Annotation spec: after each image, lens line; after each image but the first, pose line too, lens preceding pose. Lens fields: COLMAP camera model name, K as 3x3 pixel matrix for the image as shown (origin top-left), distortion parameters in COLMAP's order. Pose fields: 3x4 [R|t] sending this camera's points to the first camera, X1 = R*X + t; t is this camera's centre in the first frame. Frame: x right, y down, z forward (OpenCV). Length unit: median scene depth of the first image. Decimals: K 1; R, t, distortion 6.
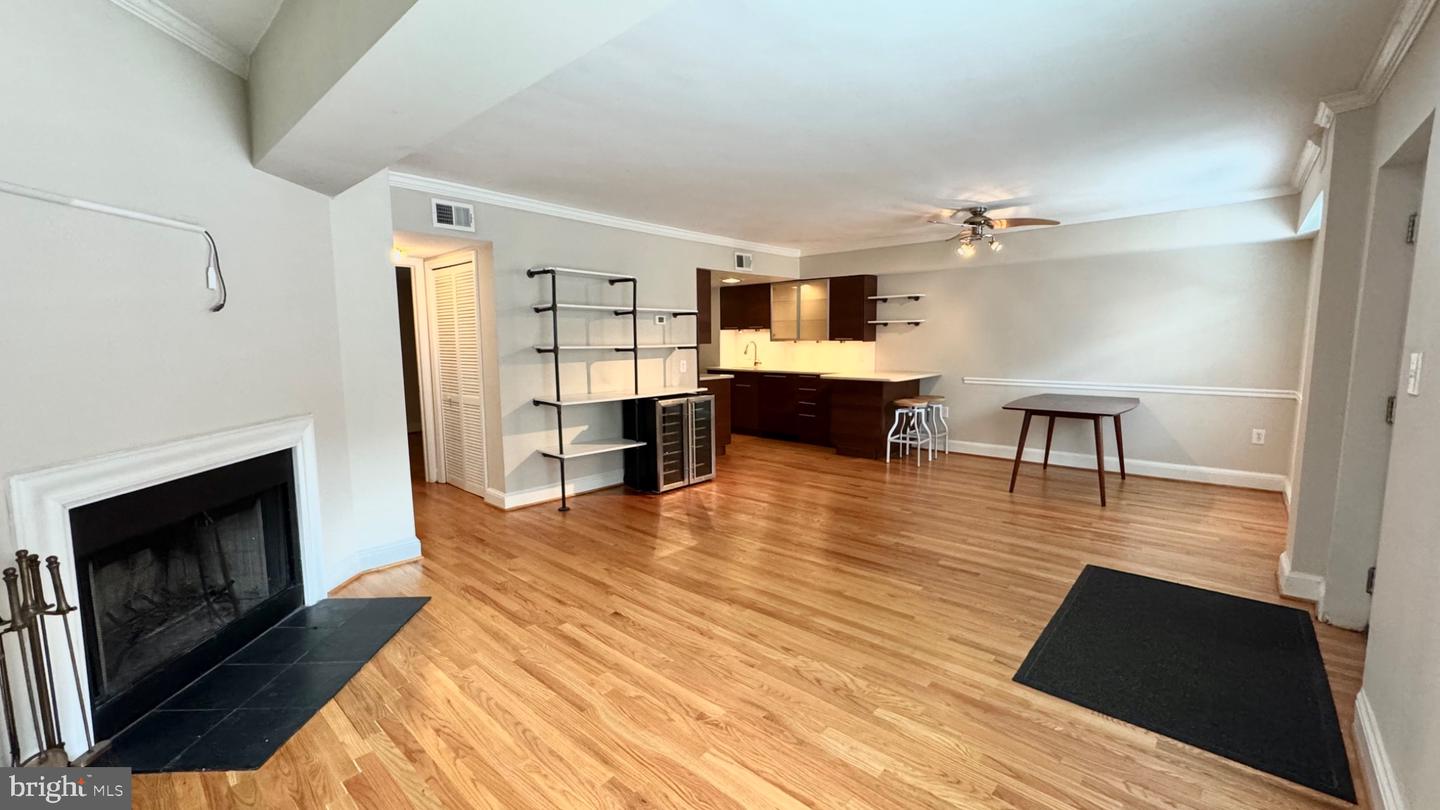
lens RADIAL K [[577.6, 0, 718.1], [0, 577.6, 404.3], [0, 0, 1]] dist [-0.002269, 0.000390]
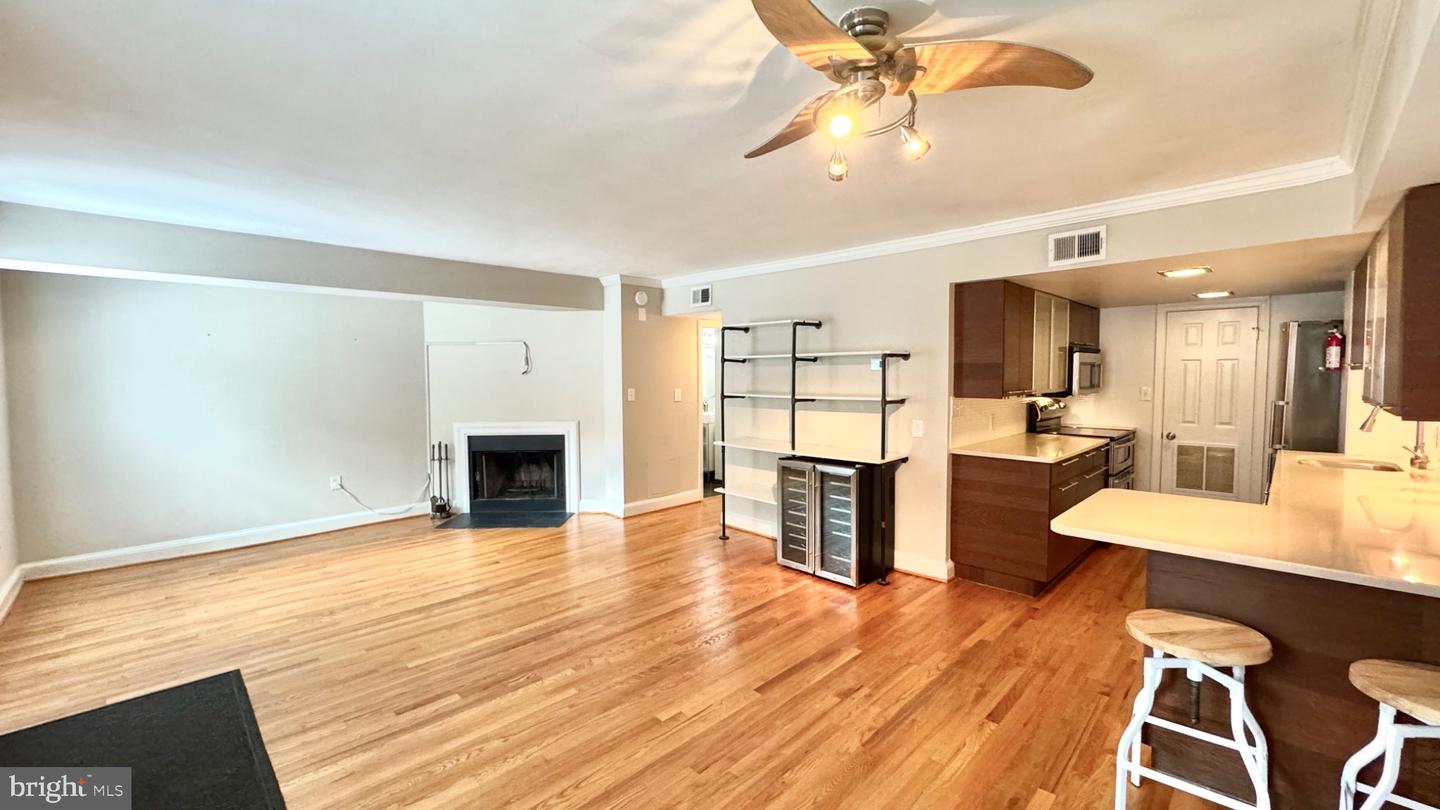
lens RADIAL K [[577.6, 0, 718.1], [0, 577.6, 404.3], [0, 0, 1]] dist [-0.002269, 0.000390]
pose [[-0.056999, 0.061069, -0.996505, 0.767935], [-0.106319, 0.992080, 0.066880, -0.136865], [0.992697, 0.109760, -0.050055, 0.935087]]
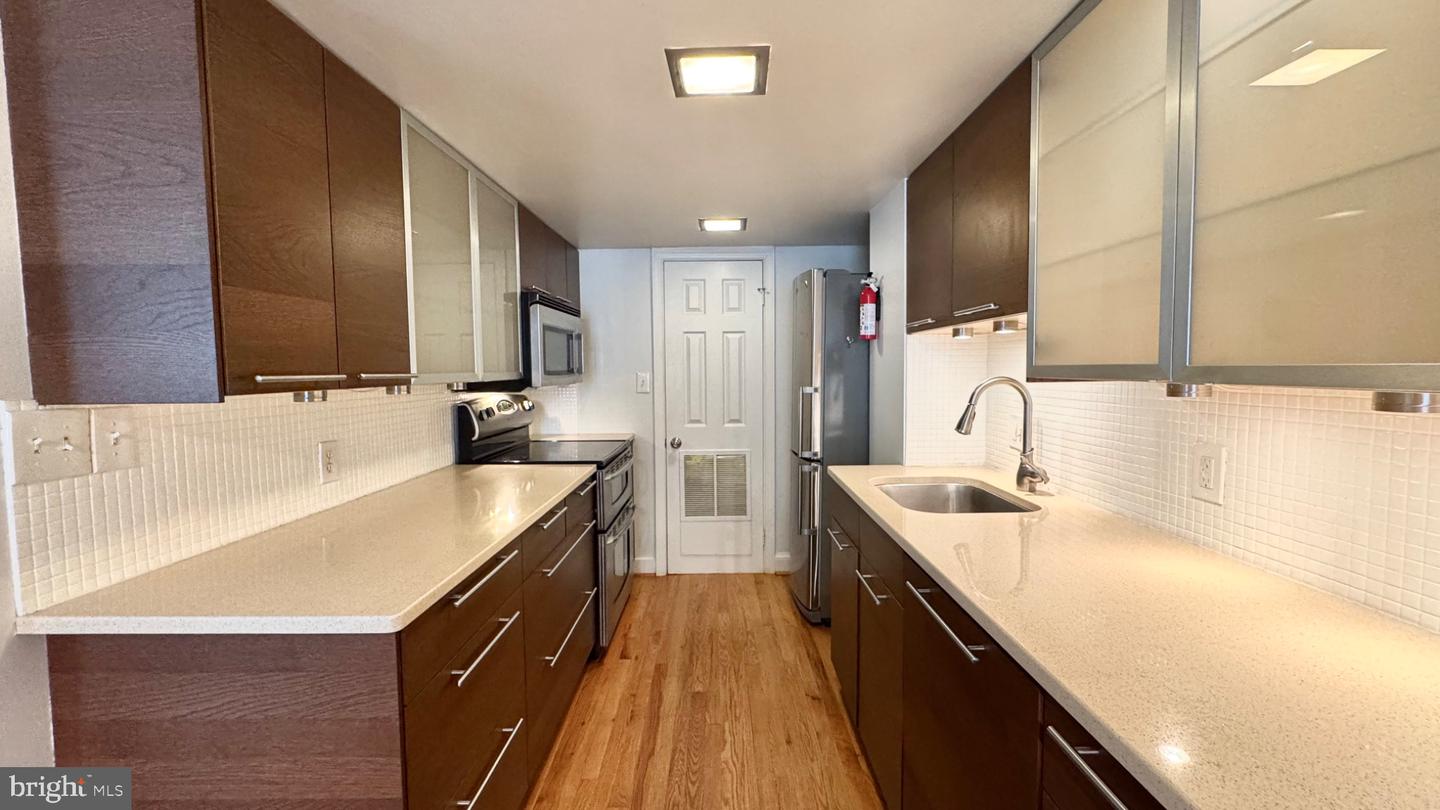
lens RADIAL K [[577.6, 0, 718.1], [0, 577.6, 404.3], [0, 0, 1]] dist [-0.002269, 0.000390]
pose [[0.662086, 0.047741, -0.747906, 0.252807], [-0.079092, 0.996847, -0.006384, -0.144798], [0.745243, 0.063380, 0.663774, 1.262812]]
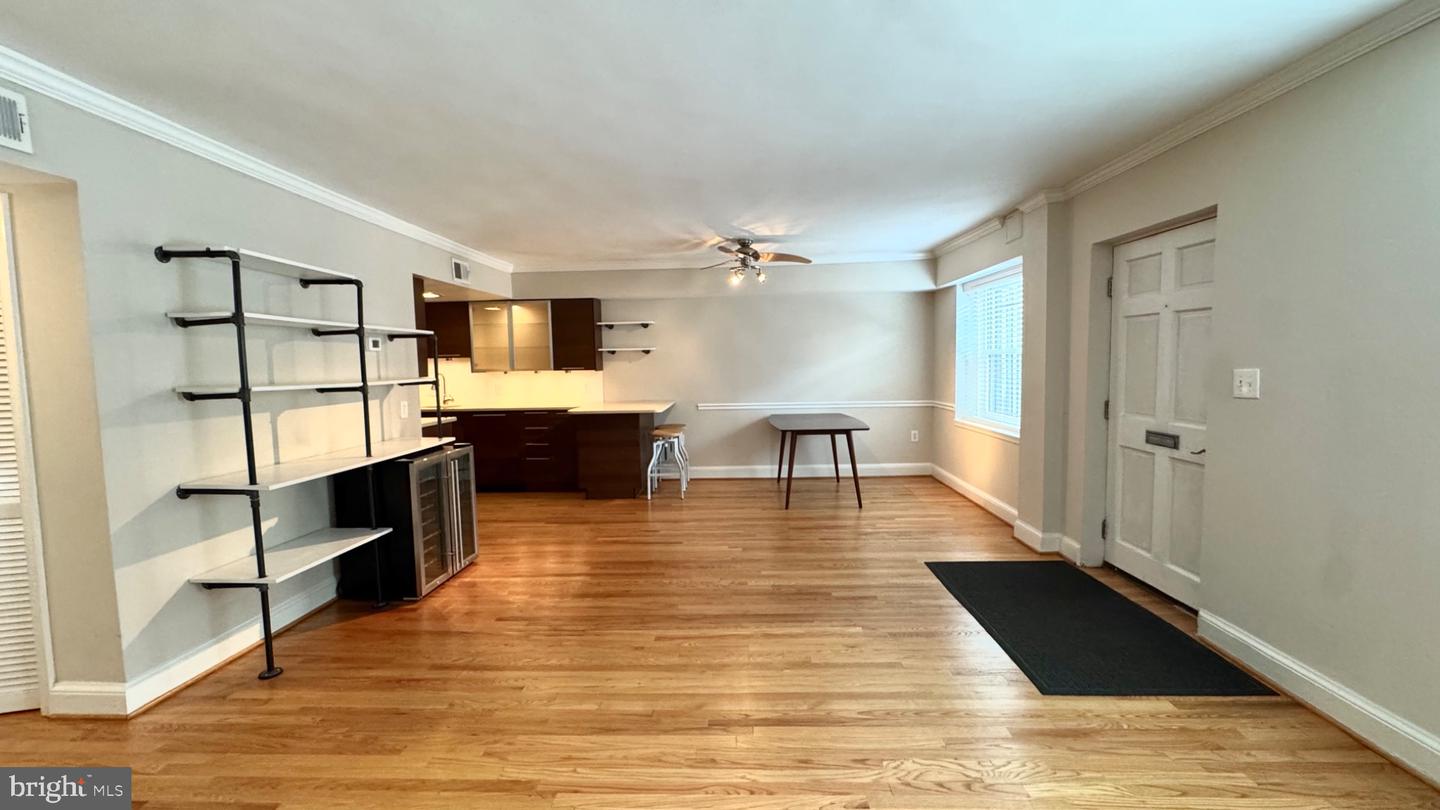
lens RADIAL K [[577.6, 0, 718.1], [0, 577.6, 404.3], [0, 0, 1]] dist [-0.002269, 0.000390]
pose [[0.768535, -0.054379, 0.637492, -0.255100], [0.086778, 0.996034, -0.019653, -0.029629], [-0.633895, 0.070424, 0.770206, 0.247959]]
